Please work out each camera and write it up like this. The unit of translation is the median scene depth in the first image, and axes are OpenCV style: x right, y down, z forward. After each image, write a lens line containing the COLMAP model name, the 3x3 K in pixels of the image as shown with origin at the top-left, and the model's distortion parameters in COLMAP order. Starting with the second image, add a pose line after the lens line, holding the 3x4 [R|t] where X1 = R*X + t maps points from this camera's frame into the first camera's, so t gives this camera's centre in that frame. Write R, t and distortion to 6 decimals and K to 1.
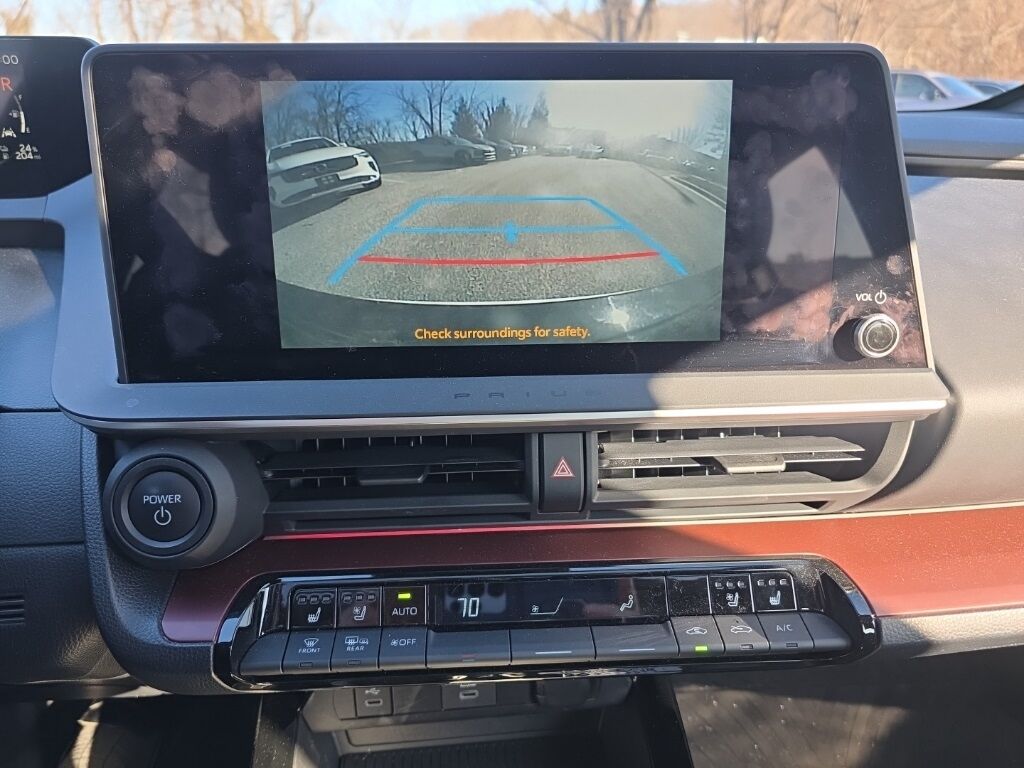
lens RADIAL K [[676.4, 0, 511.5], [0, 676.4, 386.3], [0, 0, 1]] dist [0.005575, -0.016440]
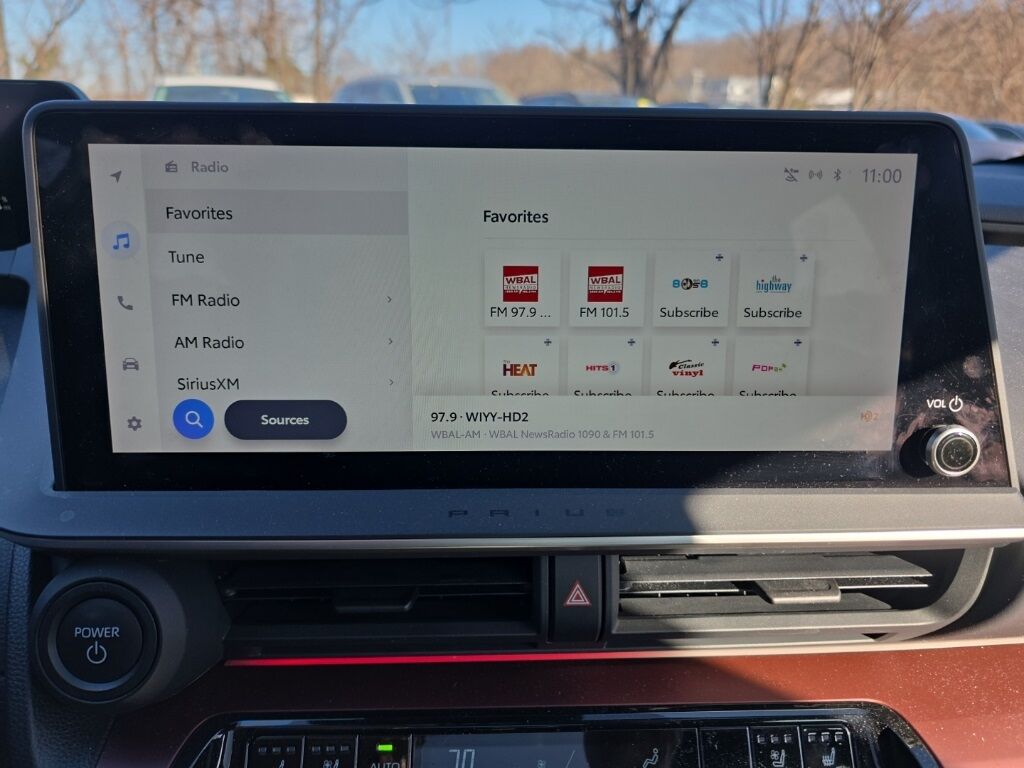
lens RADIAL K [[676.4, 0, 517.5], [0, 676.4, 377.8], [0, 0, 1]] dist [0.005575, -0.016440]
pose [[0.999759, 0.020051, -0.008916, 0.003179], [-0.020491, 0.998418, -0.052370, -0.101644], [0.007852, 0.052540, 0.998588, 0.138558]]
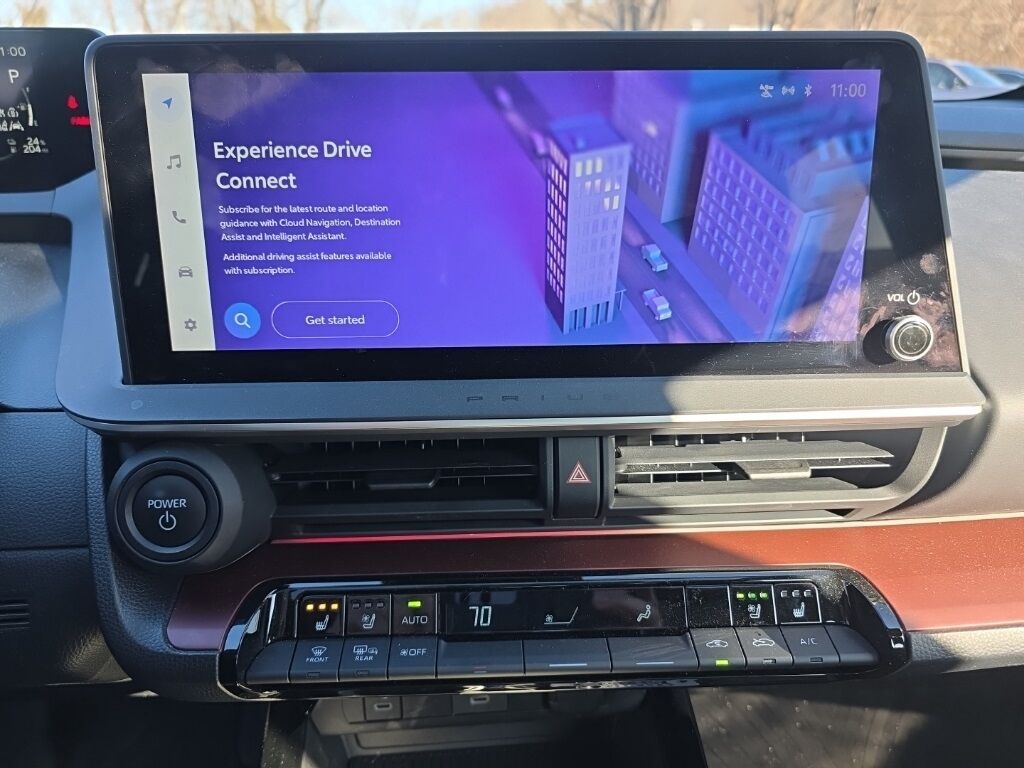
lens RADIAL K [[676.4, 0, 508.7], [0, 676.4, 382.0], [0, 0, 1]] dist [0.005575, -0.016440]
pose [[0.999804, 0.004941, -0.019172, -0.005914], [-0.004800, 0.999961, 0.007408, -0.016019], [0.019208, -0.007315, 0.999789, 0.032584]]
